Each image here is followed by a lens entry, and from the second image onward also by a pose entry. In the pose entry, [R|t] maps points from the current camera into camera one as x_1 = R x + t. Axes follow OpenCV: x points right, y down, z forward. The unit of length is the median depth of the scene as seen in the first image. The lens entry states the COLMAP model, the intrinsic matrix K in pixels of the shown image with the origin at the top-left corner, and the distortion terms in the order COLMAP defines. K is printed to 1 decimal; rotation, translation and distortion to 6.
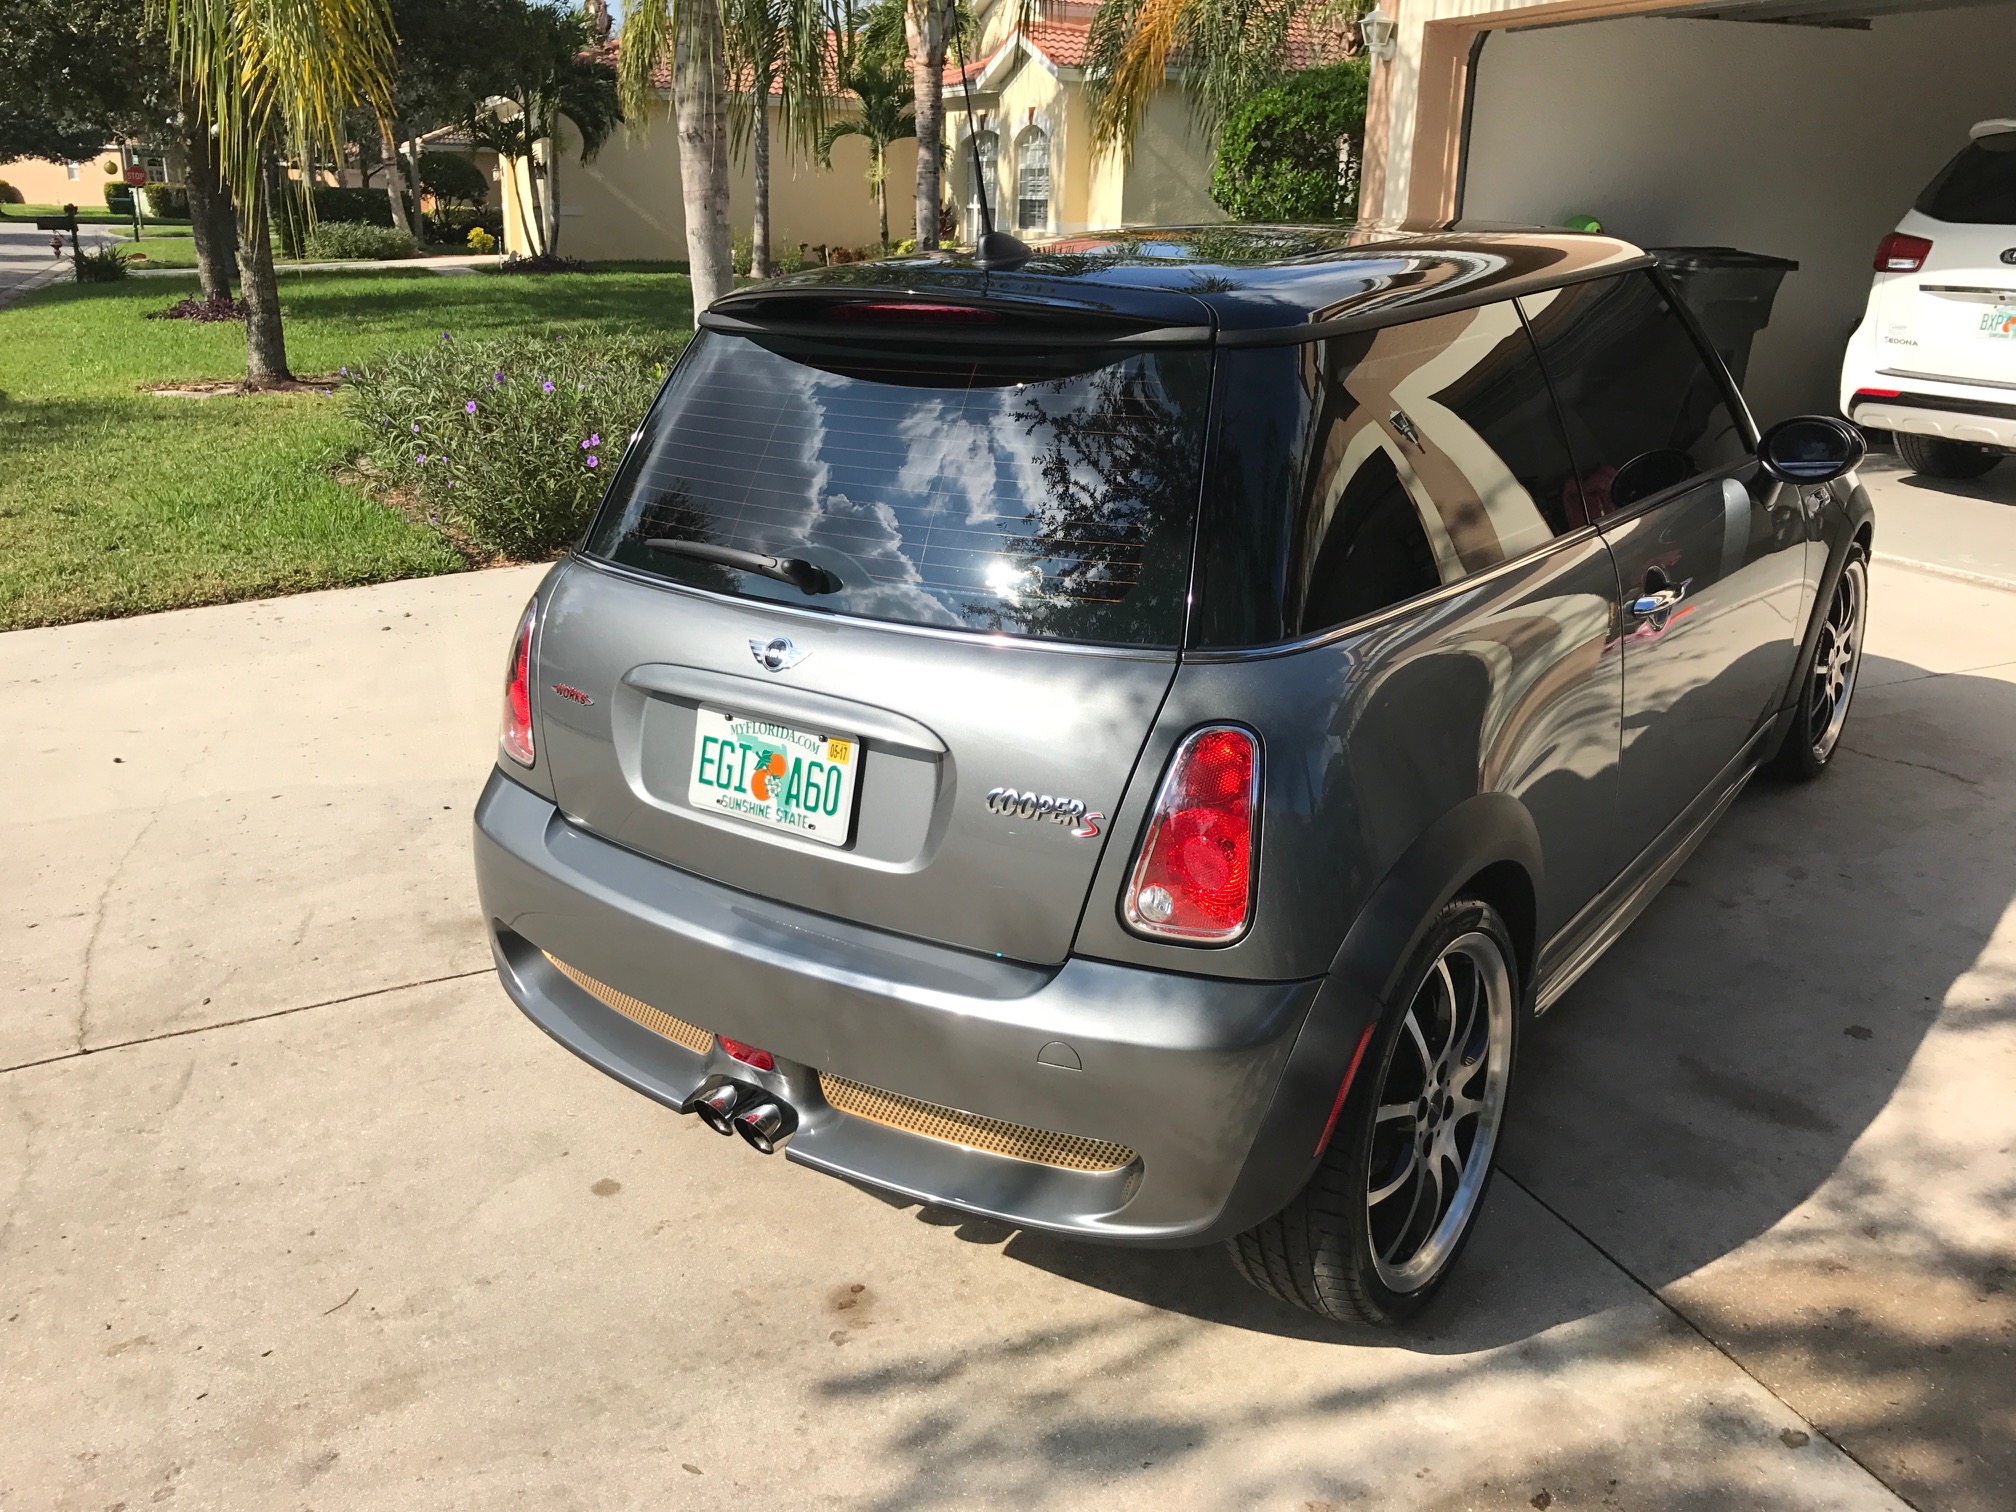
lens RADIAL K [[1651.5, 0, 1008.3], [0, 1651.5, 752.7], [0, 0, 1]] dist [0.027330, -0.030359]
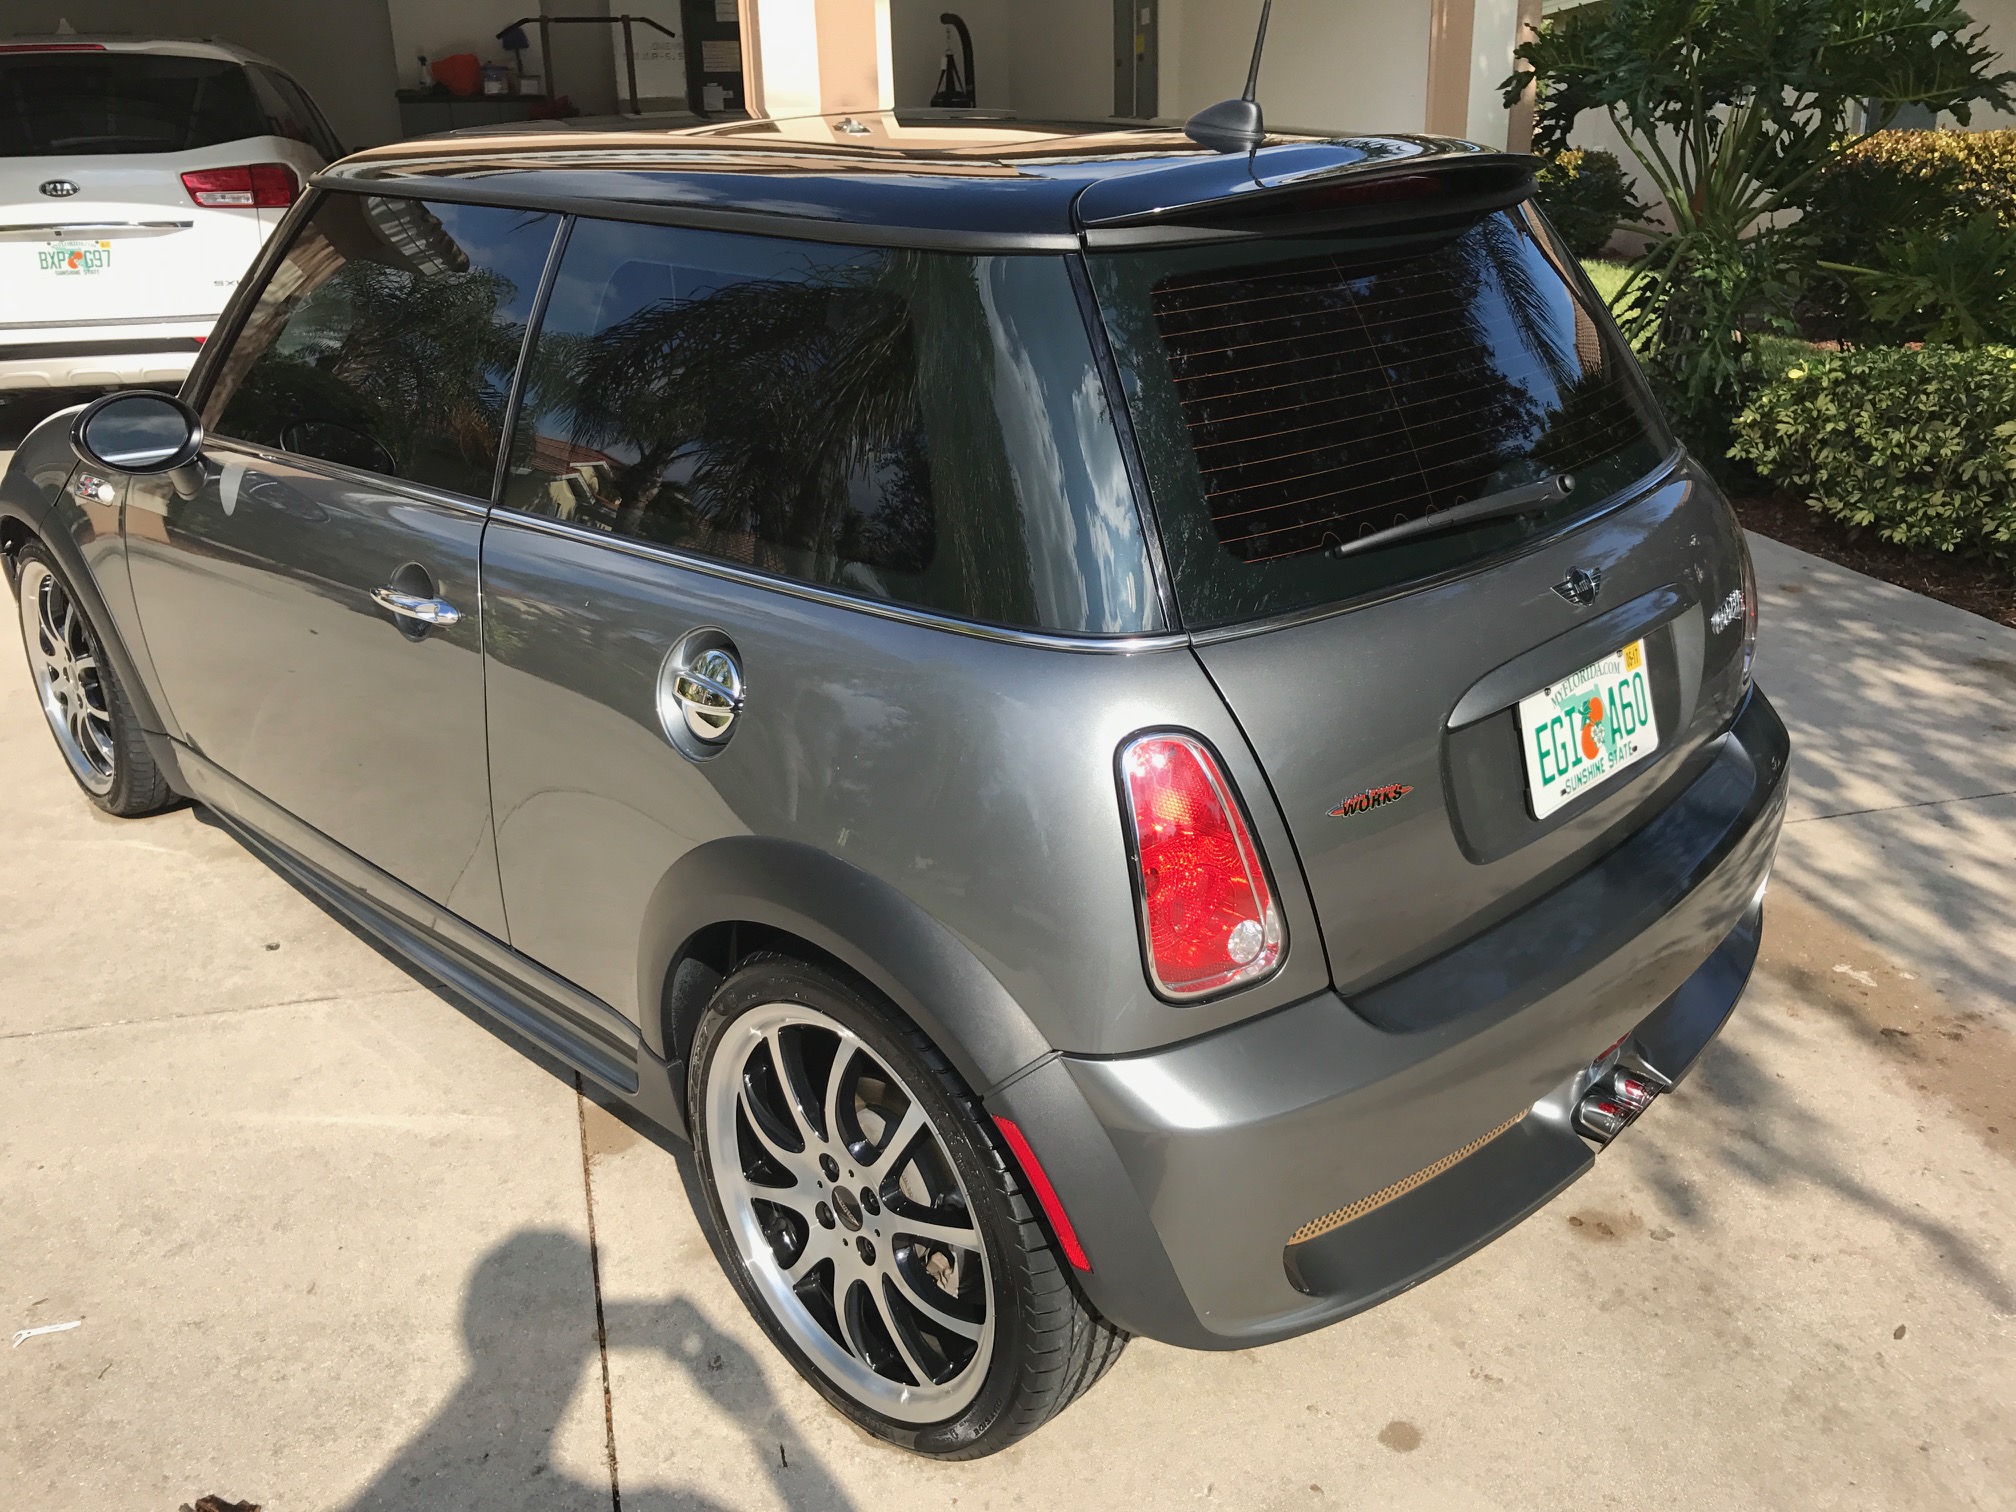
lens RADIAL K [[1651.5, 0, 1008.9], [0, 1651.5, 758.9], [0, 0, 1]] dist [0.027330, -0.030359]
pose [[0.150743, -0.363503, 0.919316, -0.966977], [0.340256, 0.892201, 0.296989, -0.323137], [-0.928171, 0.268034, 0.258177, 1.039601]]
